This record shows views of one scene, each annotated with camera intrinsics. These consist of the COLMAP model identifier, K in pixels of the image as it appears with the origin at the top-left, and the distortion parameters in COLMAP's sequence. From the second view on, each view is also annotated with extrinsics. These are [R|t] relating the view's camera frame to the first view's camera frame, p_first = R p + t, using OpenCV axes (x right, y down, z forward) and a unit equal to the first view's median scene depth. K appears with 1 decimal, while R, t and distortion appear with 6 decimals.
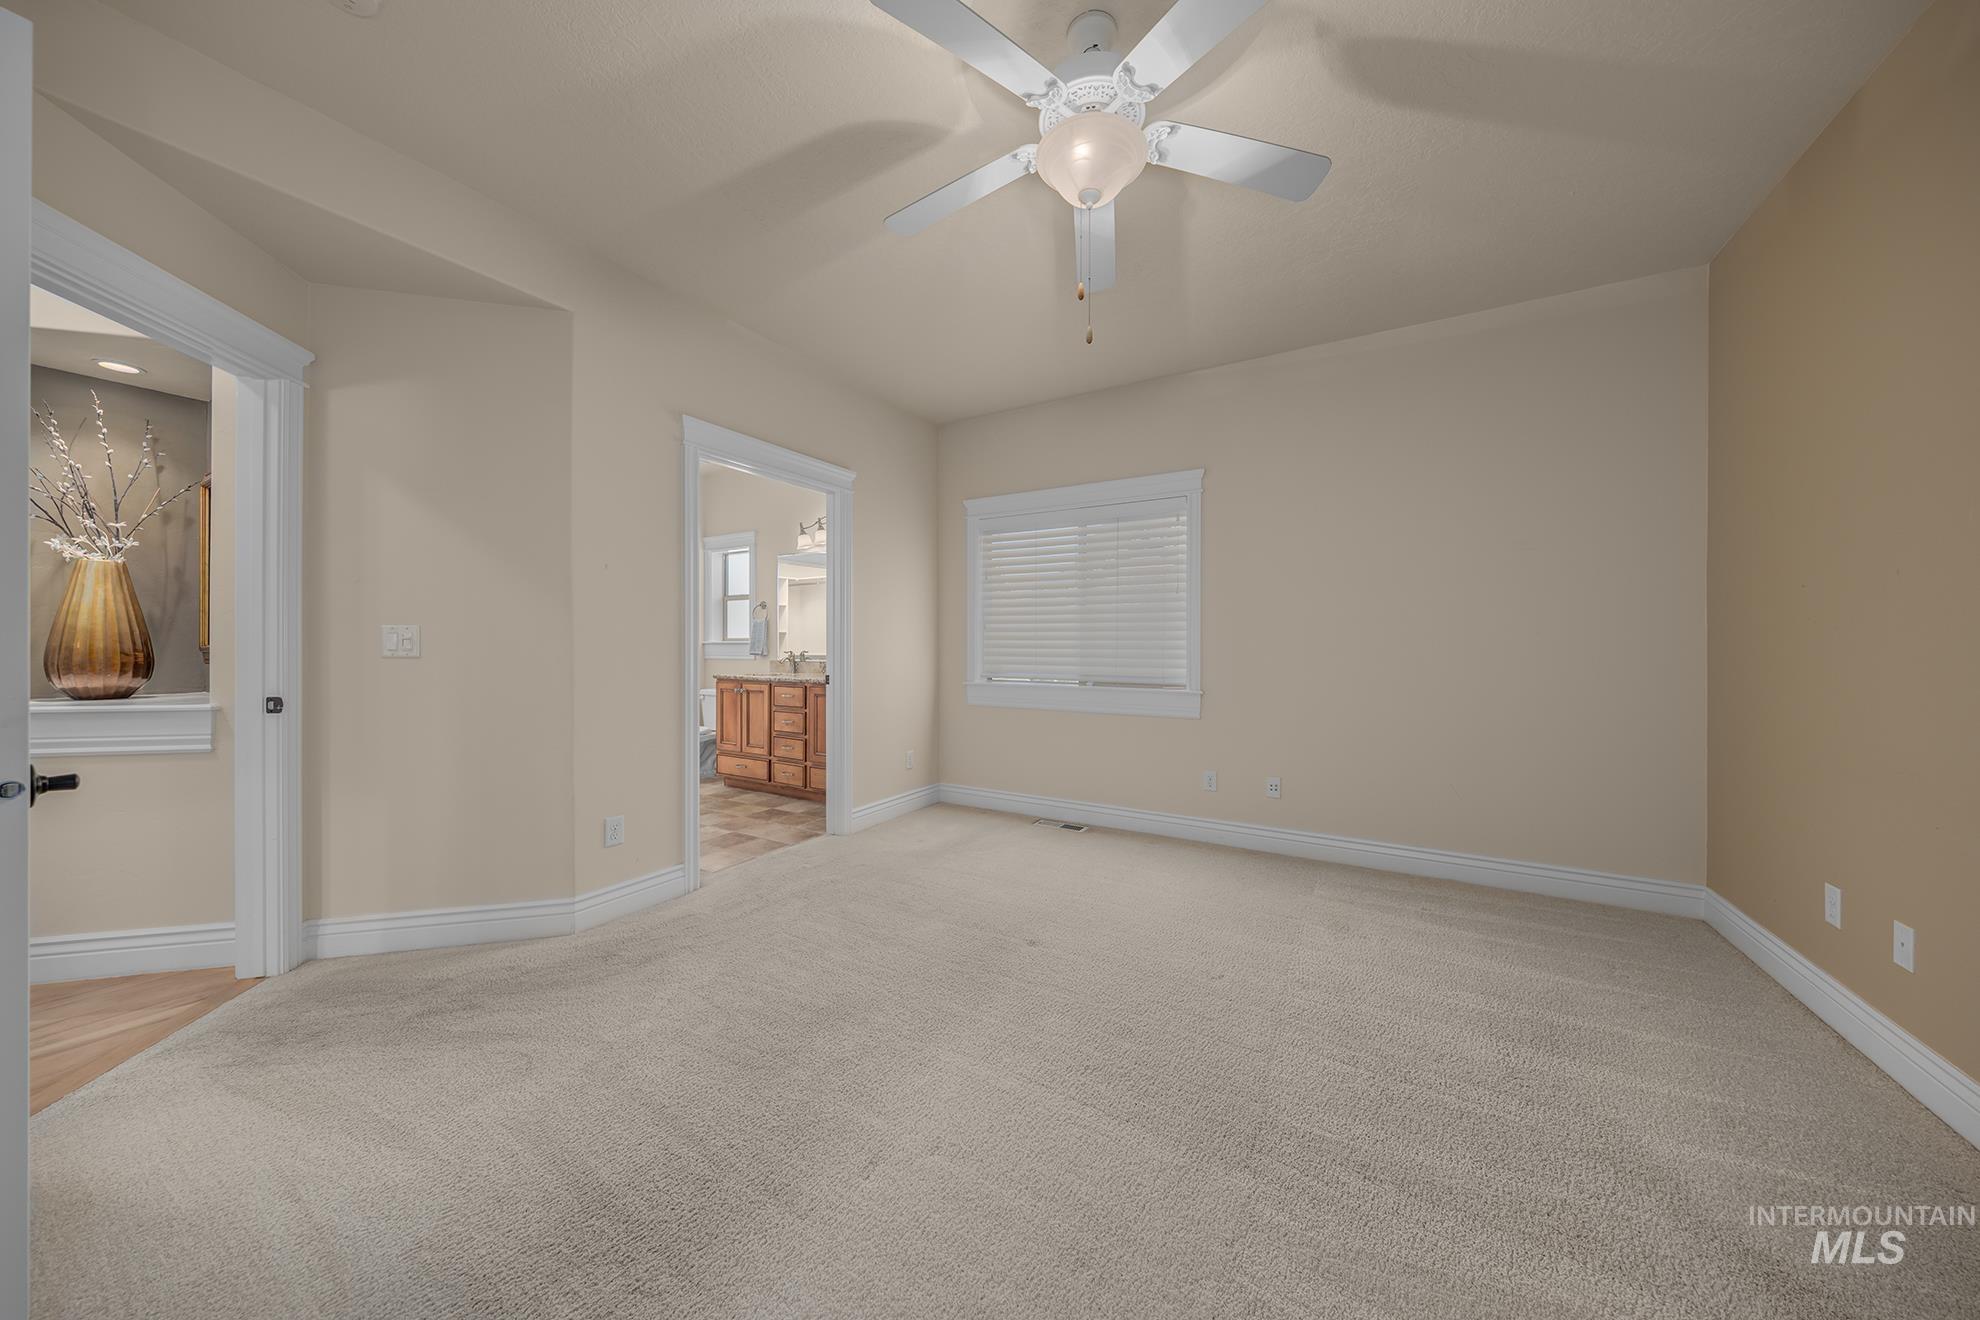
lens RADIAL K [[640.5, 0, 992.3], [0, 640.5, 650.7], [0, 0, 1]] dist [0.000756, -0.002169]
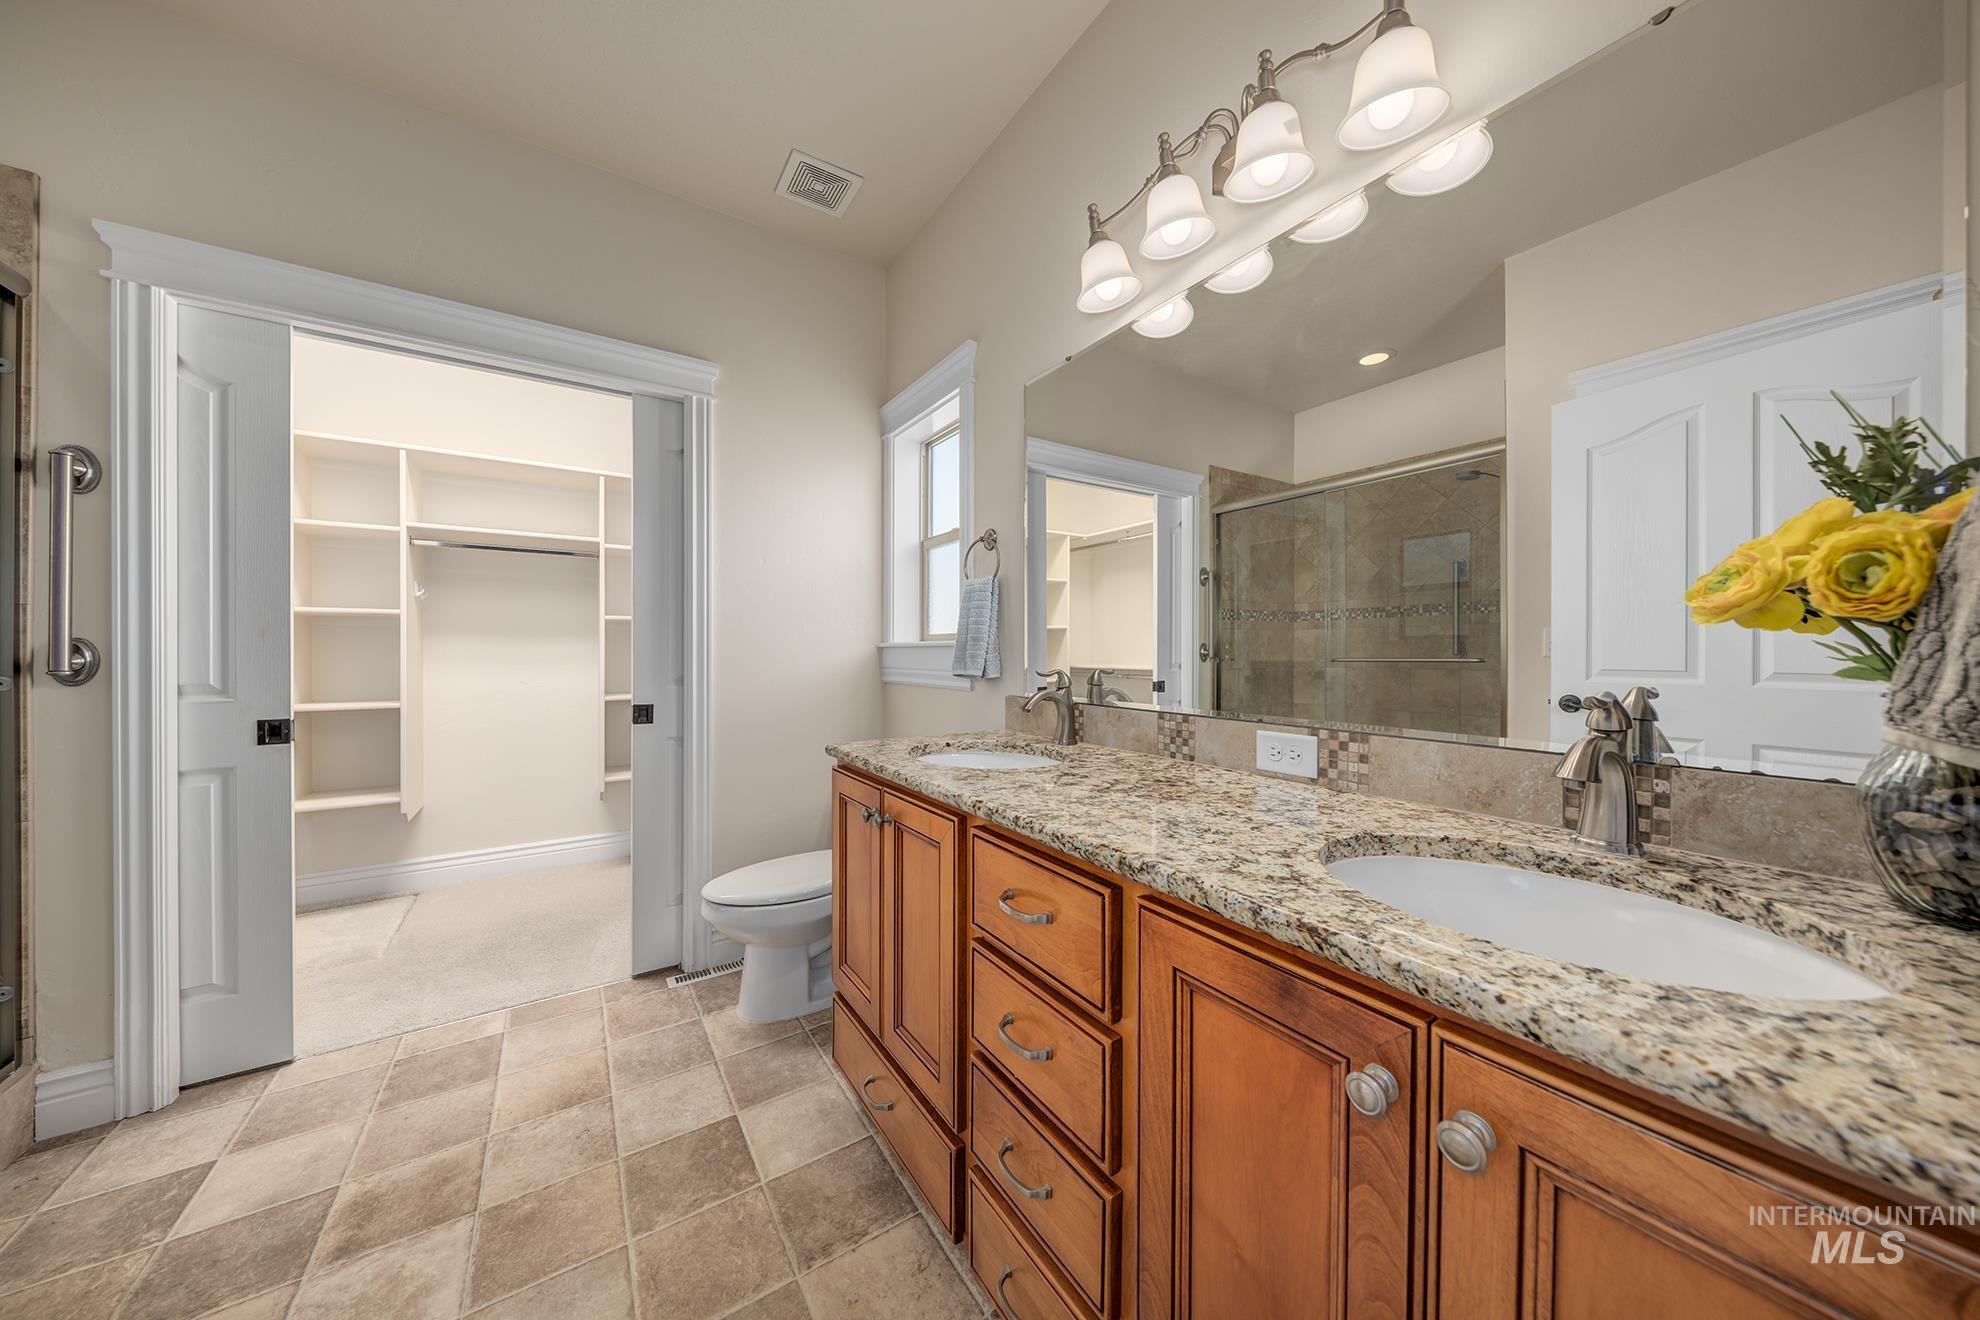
lens RADIAL K [[640.5, 0, 992.3], [0, 640.5, 650.7], [0, 0, 1]] dist [0.000756, -0.002169]
pose [[0.905118, -0.000905, -0.425160, -0.224339], [-0.004506, 0.999921, -0.011721, -0.006075], [0.425137, 0.012525, 0.905042, 0.749106]]
